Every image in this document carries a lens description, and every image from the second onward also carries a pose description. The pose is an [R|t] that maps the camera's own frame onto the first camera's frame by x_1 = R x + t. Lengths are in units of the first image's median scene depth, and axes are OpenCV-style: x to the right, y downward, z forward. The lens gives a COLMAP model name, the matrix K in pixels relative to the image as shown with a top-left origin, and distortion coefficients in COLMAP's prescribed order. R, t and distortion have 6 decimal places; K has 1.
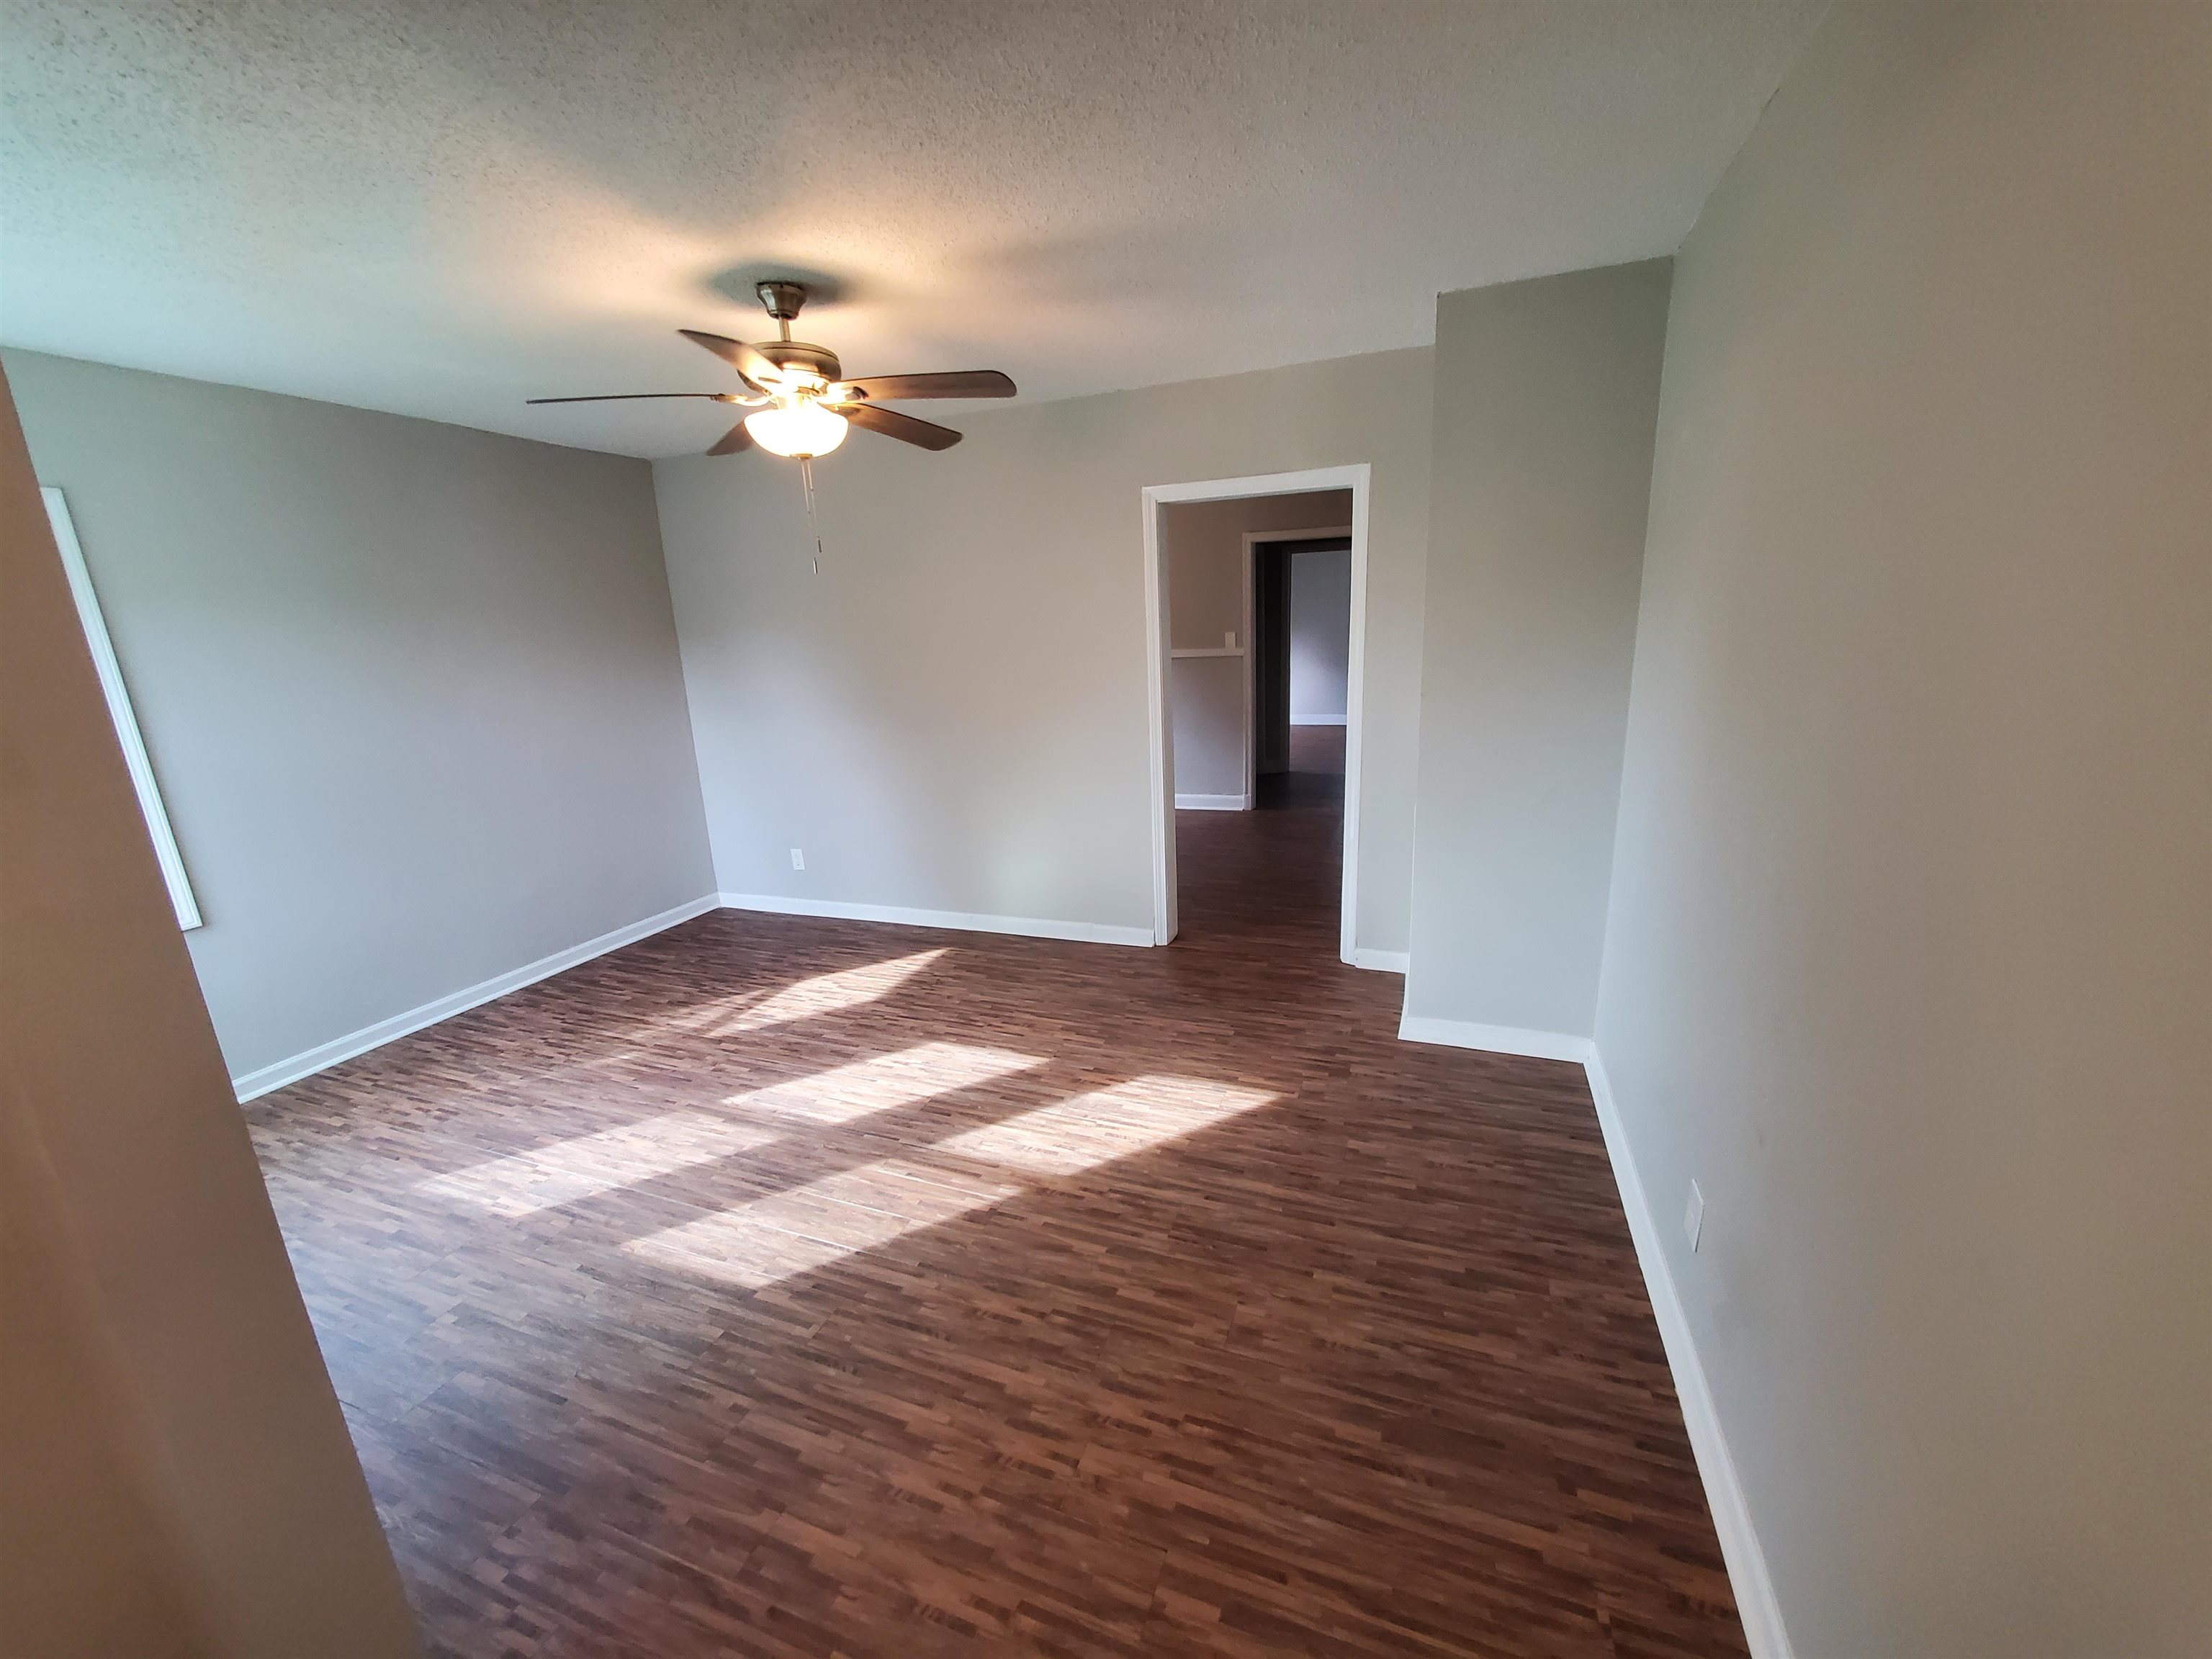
lens RADIAL K [[876.2, 0, 1104.6], [0, 876.2, 834.8], [0, 0, 1]] dist [0.001725, 0.000033]
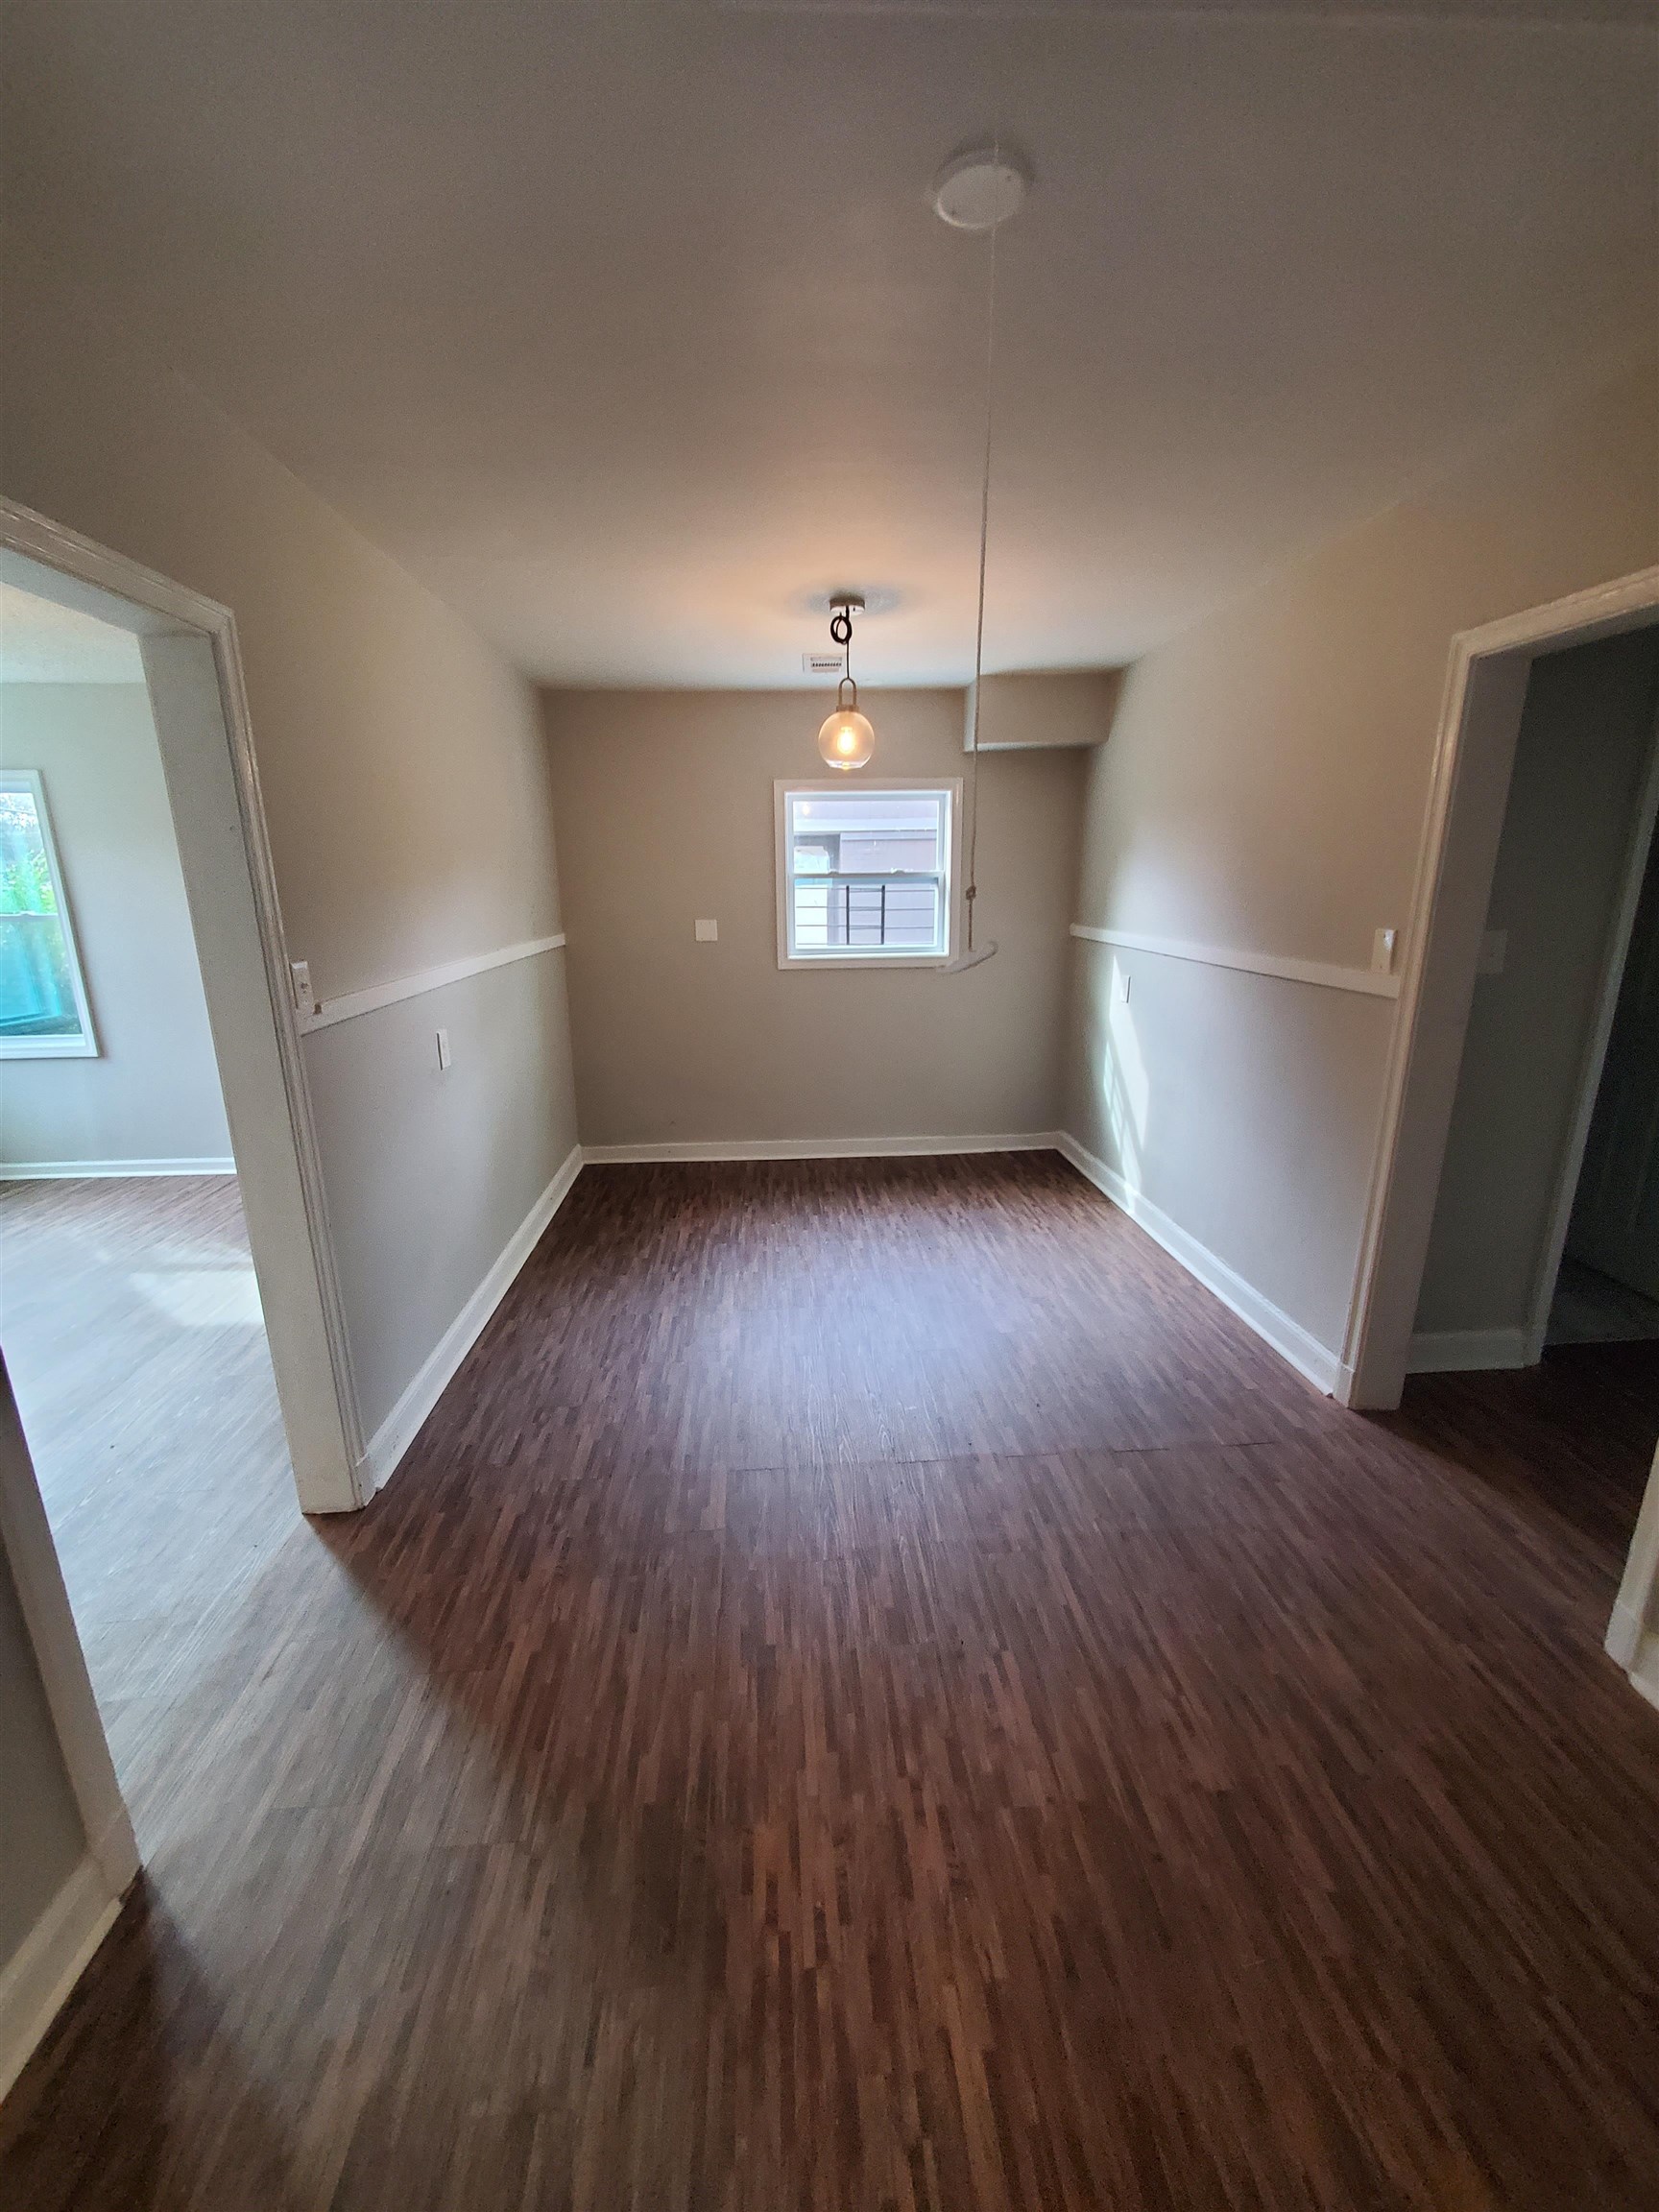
lens RADIAL K [[876.2, 0, 823.5], [0, 876.2, 1101.3], [0, 0, 1]] dist [0.001725, 0.000033]
pose [[0.416880, 0.264856, -0.869518, 0.675972], [-0.229482, 0.956285, 0.181263, -0.313750], [0.879516, 0.123974, 0.459436, 1.149513]]
